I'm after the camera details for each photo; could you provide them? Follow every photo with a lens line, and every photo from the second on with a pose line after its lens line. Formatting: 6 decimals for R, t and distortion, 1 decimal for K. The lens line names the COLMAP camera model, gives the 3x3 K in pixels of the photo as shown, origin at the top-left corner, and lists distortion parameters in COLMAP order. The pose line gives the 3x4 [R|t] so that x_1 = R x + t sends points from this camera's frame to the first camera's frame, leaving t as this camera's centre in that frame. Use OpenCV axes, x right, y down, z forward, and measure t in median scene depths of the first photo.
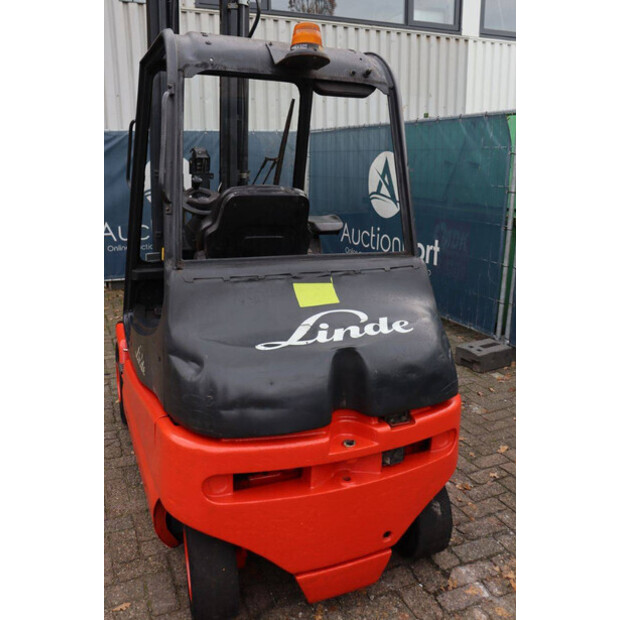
lens RADIAL K [[556.0, 0, 310.0], [0, 556.0, 310.0], [0, 0, 1]] dist [-0.135556, 0.144303]
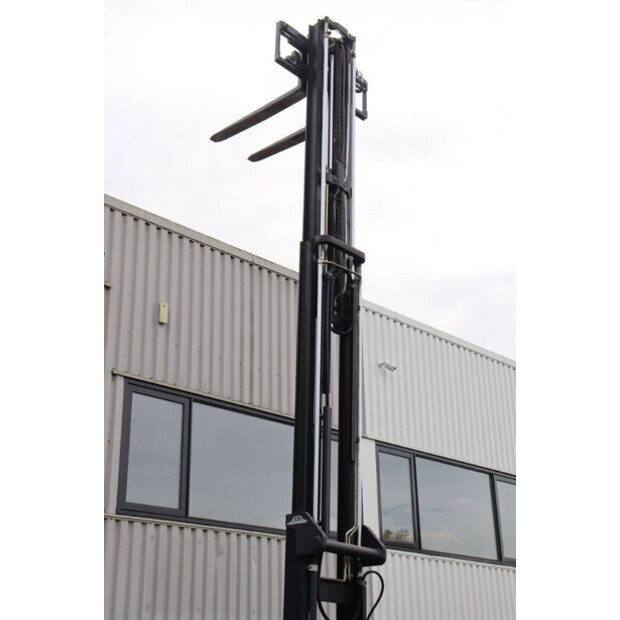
lens RADIAL K [[950.6, 0, 310.0], [0, 950.6, 310.0], [0, 0, 1]] dist [0.098137, 0.177699]
pose [[0.915681, 0.142823, 0.375673, -1.648705], [0.104053, 0.818612, -0.564843, 0.186578], [-0.388203, 0.556306, 0.734726, -1.229031]]
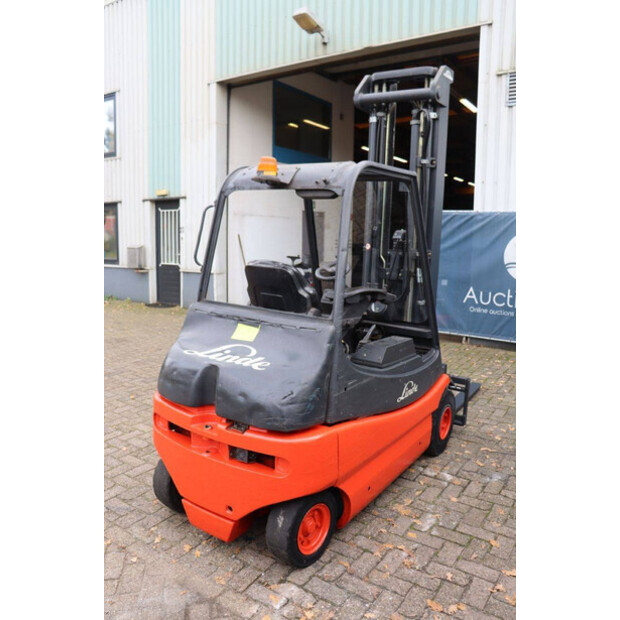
lens RADIAL K [[519.4, 0, 310.0], [0, 519.4, 310.0], [0, 0, 1]] dist [-0.102578, 0.006972]
pose [[0.540366, 0.134365, -0.830633, 1.140274], [-0.227917, 0.973637, 0.009226, -0.127668], [0.809974, 0.184330, 0.556744, 0.310822]]
